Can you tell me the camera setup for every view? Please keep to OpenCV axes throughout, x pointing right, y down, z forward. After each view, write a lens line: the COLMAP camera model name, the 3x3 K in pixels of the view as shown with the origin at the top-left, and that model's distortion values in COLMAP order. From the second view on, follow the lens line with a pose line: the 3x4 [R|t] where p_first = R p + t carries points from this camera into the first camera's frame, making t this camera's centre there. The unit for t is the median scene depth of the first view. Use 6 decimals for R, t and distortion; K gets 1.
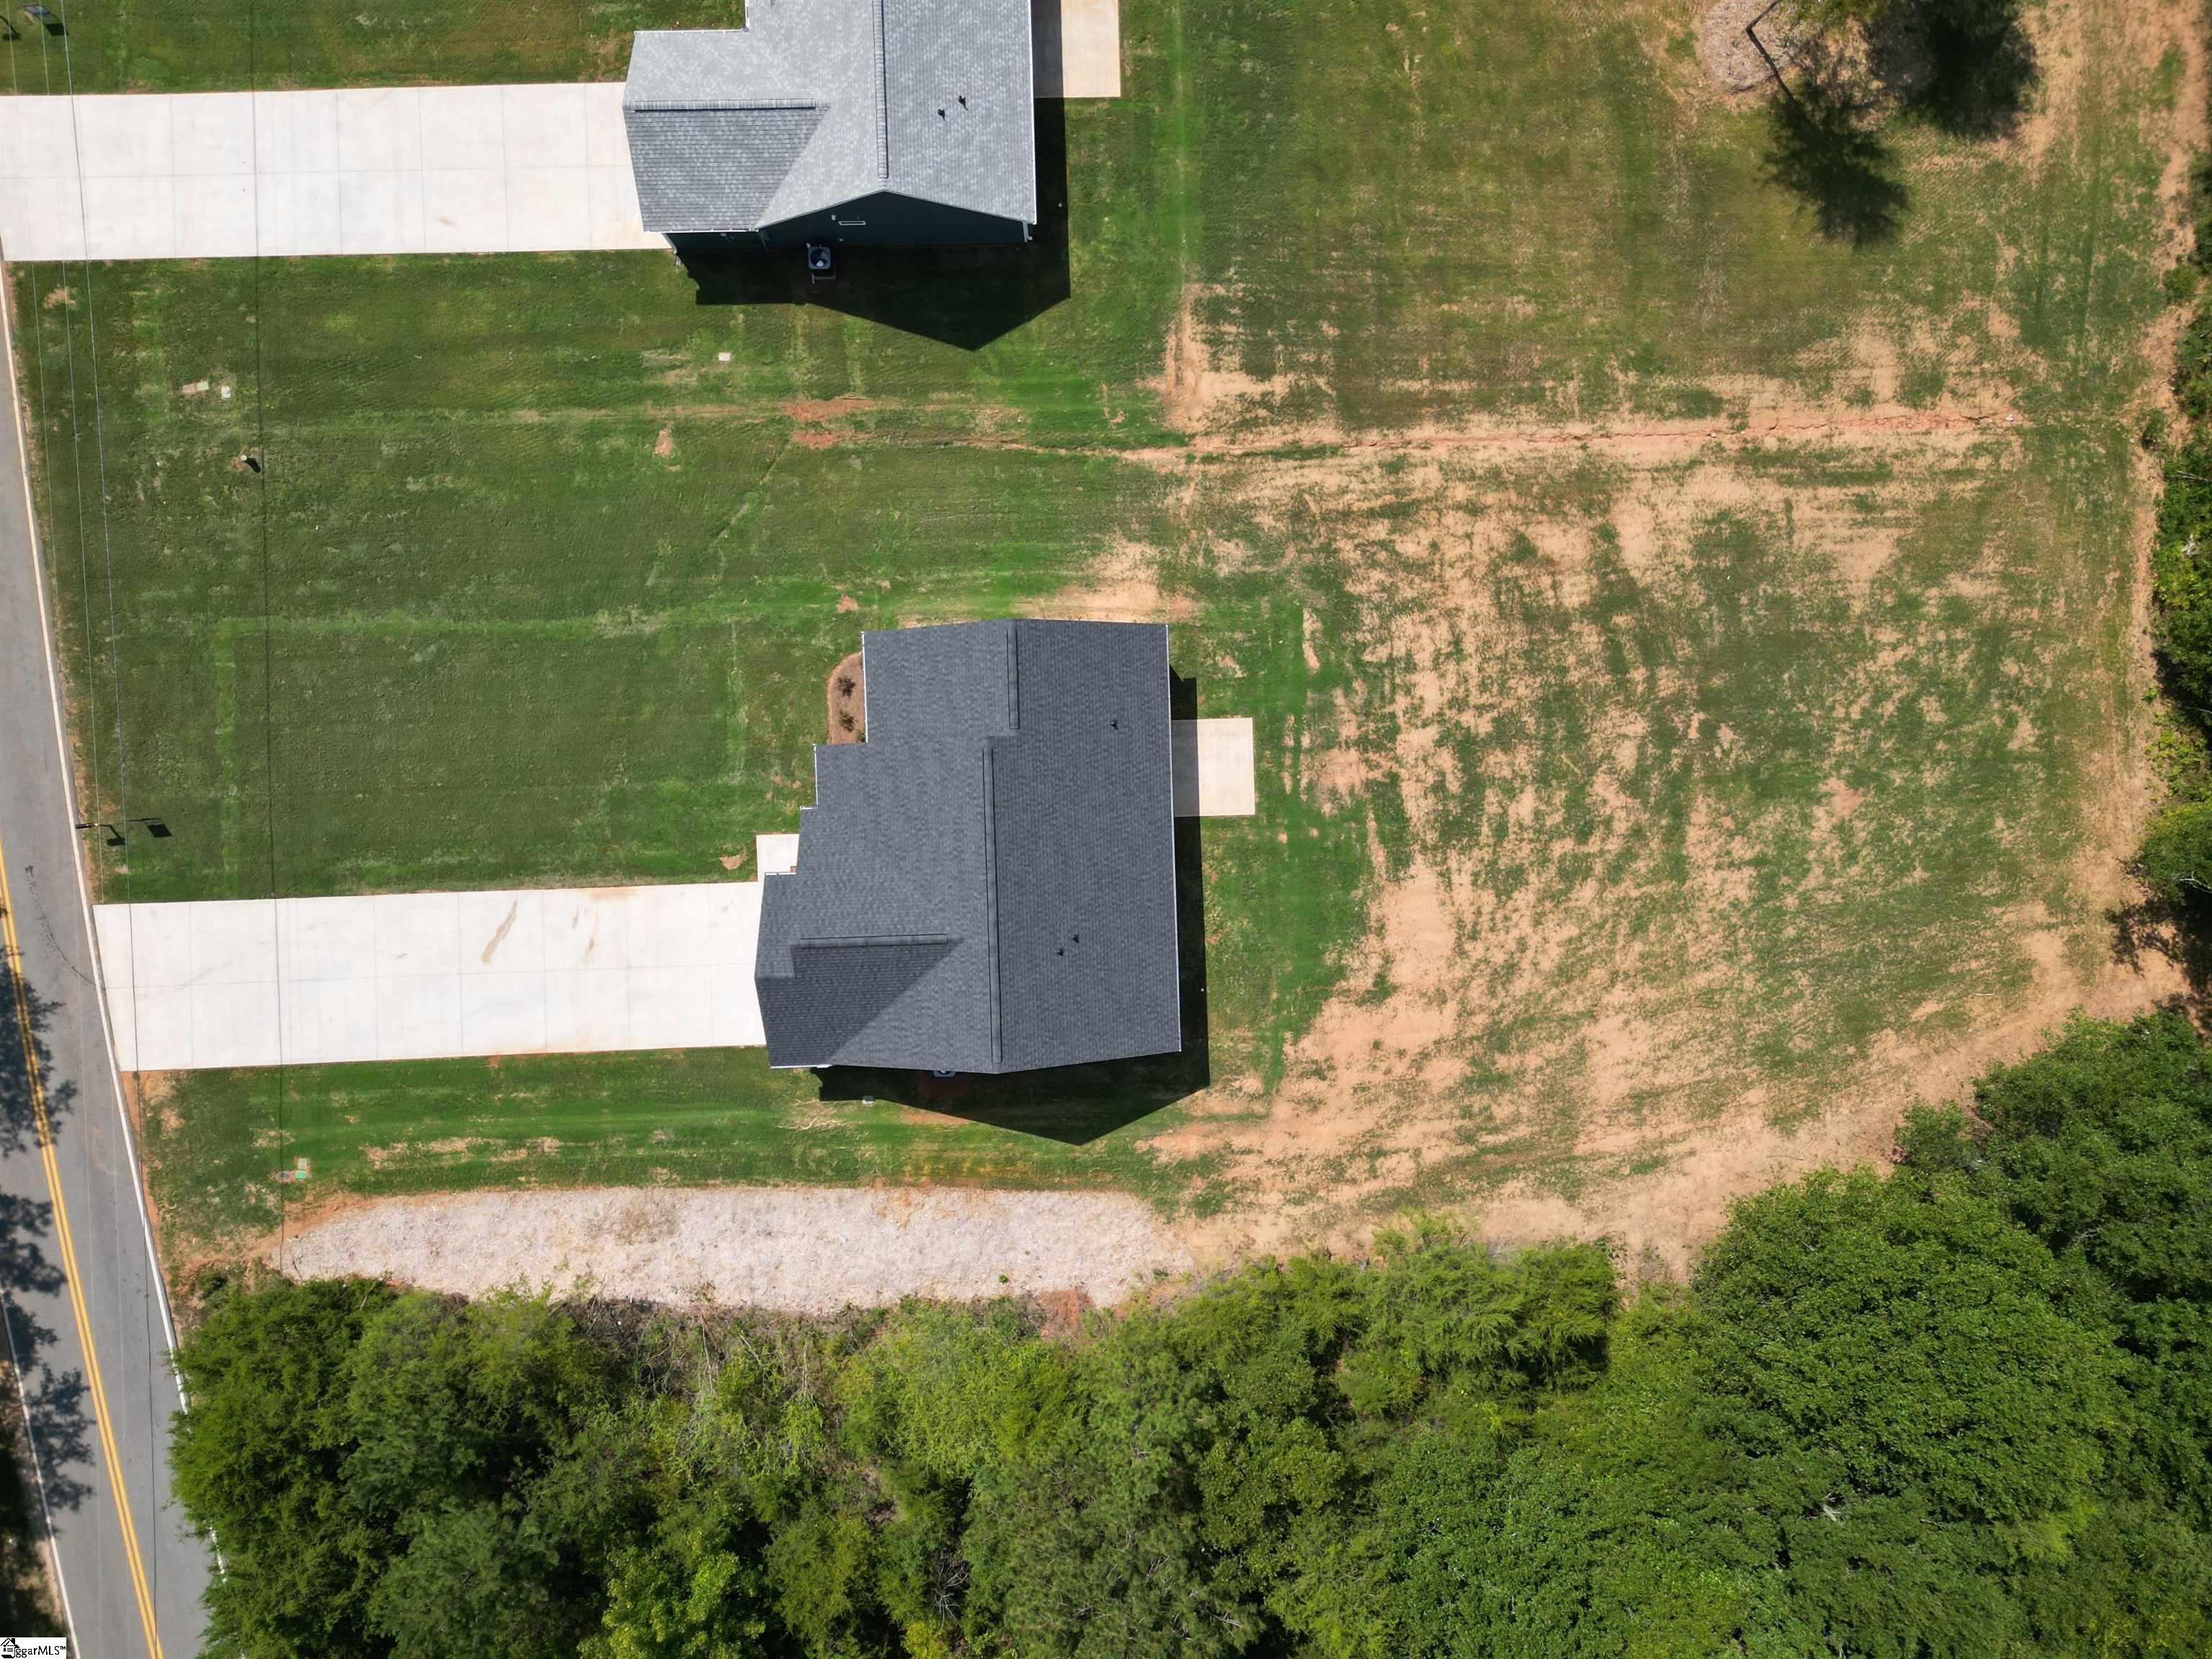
lens RADIAL K [[1553.7, 0, 1106.1], [0, 1553.7, 822.0], [0, 0, 1]] dist [0.070681, -0.063323]
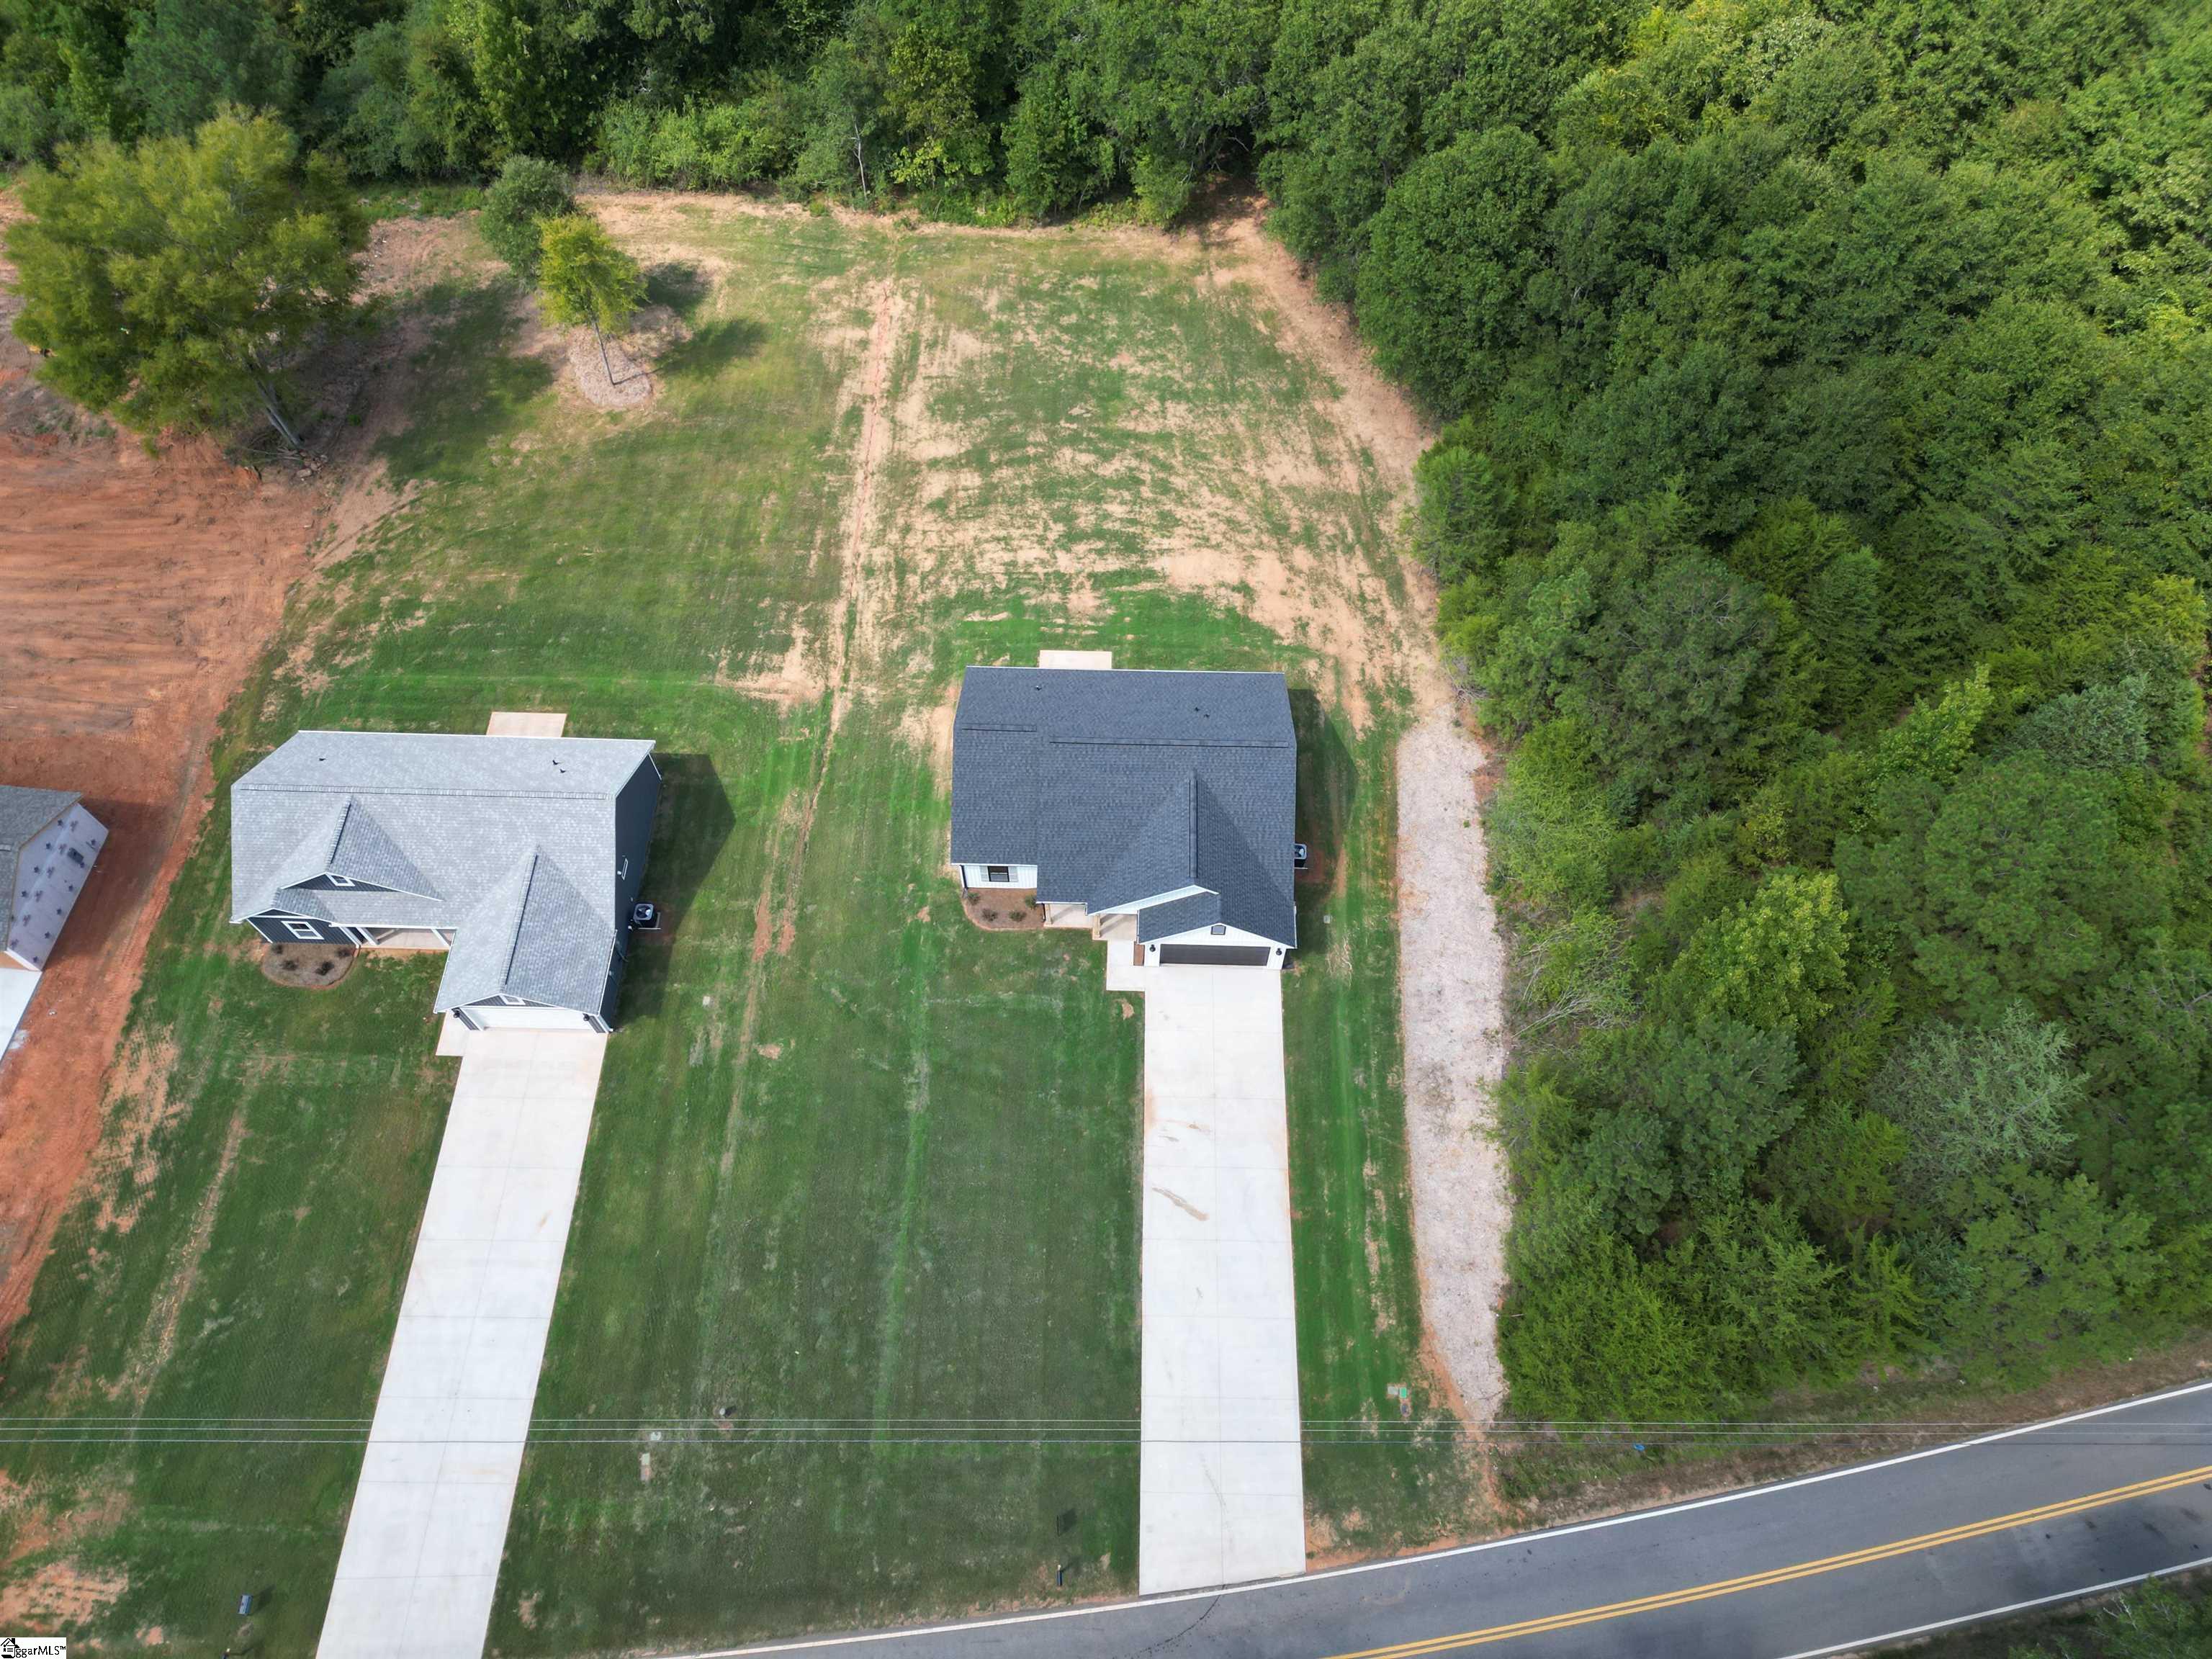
lens RADIAL K [[1560.1, 0, 1102.8], [0, 1560.1, 820.1], [0, 0, 1]] dist [0.089167, -0.093088]
pose [[0.057193, -0.868692, 0.492039, -0.690336], [0.998302, 0.044303, -0.037822, 0.044516], [0.011057, 0.493367, 0.869751, -0.108419]]
